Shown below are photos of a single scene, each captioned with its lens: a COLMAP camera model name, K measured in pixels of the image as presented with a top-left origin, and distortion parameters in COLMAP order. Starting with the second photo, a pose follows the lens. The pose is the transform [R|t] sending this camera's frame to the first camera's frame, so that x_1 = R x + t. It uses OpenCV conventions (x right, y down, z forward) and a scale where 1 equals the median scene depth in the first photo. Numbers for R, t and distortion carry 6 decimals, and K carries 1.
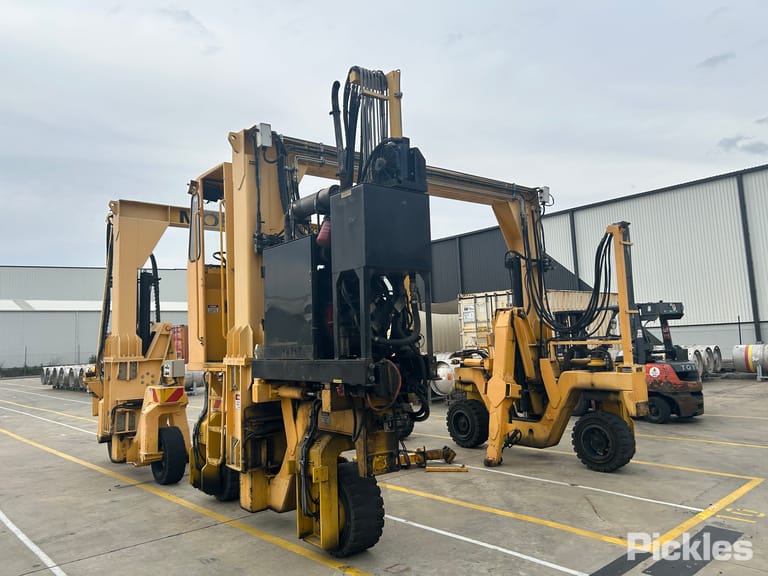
lens RADIAL K [[573.4, 0, 386.1], [0, 573.4, 284.8], [0, 0, 1]] dist [0.079258, -0.089516]
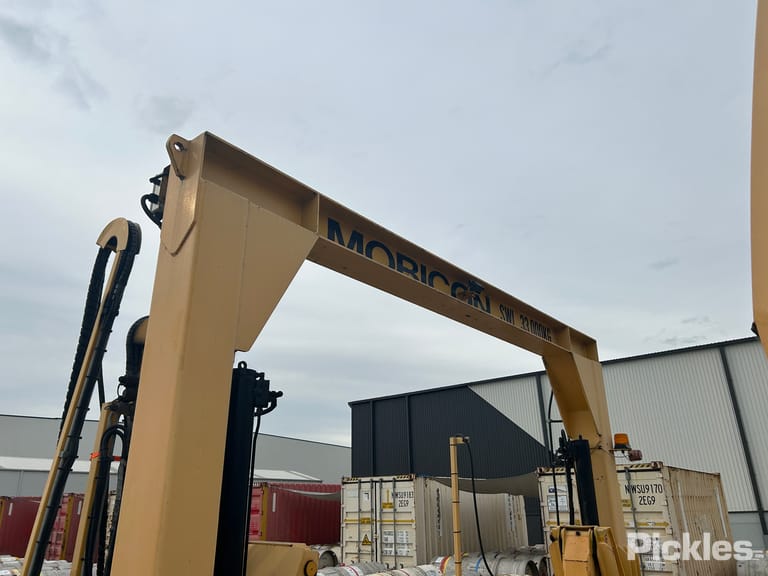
lens RADIAL K [[579.8, 0, 384.0], [0, 579.8, 288.0], [0, 0, 1]] dist [0.049725, -0.055307]
pose [[0.985701, 0.086136, 0.144822, -0.186474], [-0.044100, 0.961385, -0.271650, 0.008365], [-0.162628, 0.261379, 0.951437, 0.322257]]
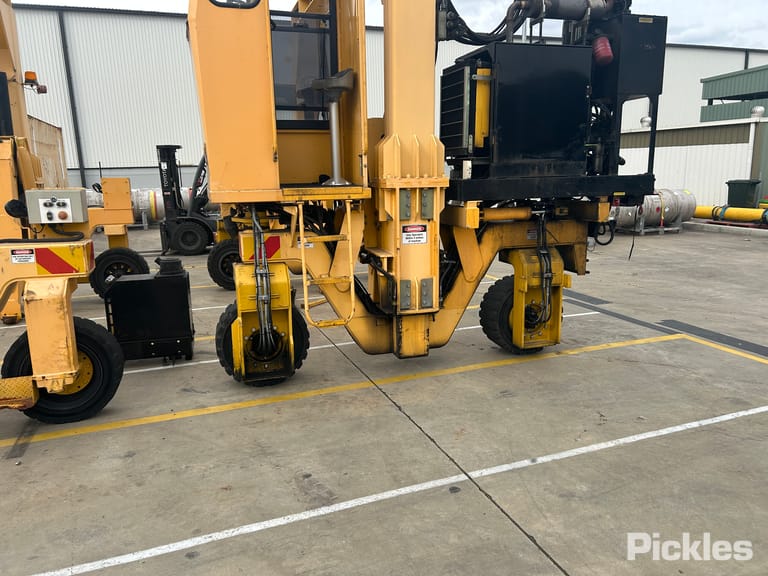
lens RADIAL K [[575.8, 0, 387.3], [0, 575.8, 289.3], [0, 0, 1]] dist [0.064318, -0.070022]
pose [[0.365126, -0.156554, 0.917700, -0.312142], [-0.086338, 0.975816, 0.200819, 0.037008], [-0.926946, -0.152556, 0.342779, 0.231864]]
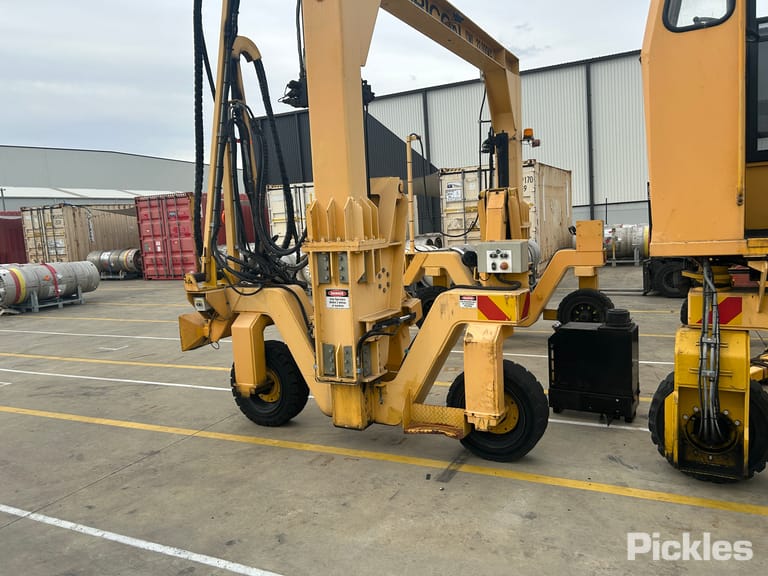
lens RADIAL K [[575.8, 0, 388.5], [0, 575.8, 285.4], [0, 0, 1]] dist [0.063887, -0.070638]
pose [[0.929498, -0.054197, 0.364824, -0.280505], [-0.015646, 0.982460, 0.185815, 0.030129], [-0.368496, -0.178423, 0.912347, 0.228854]]
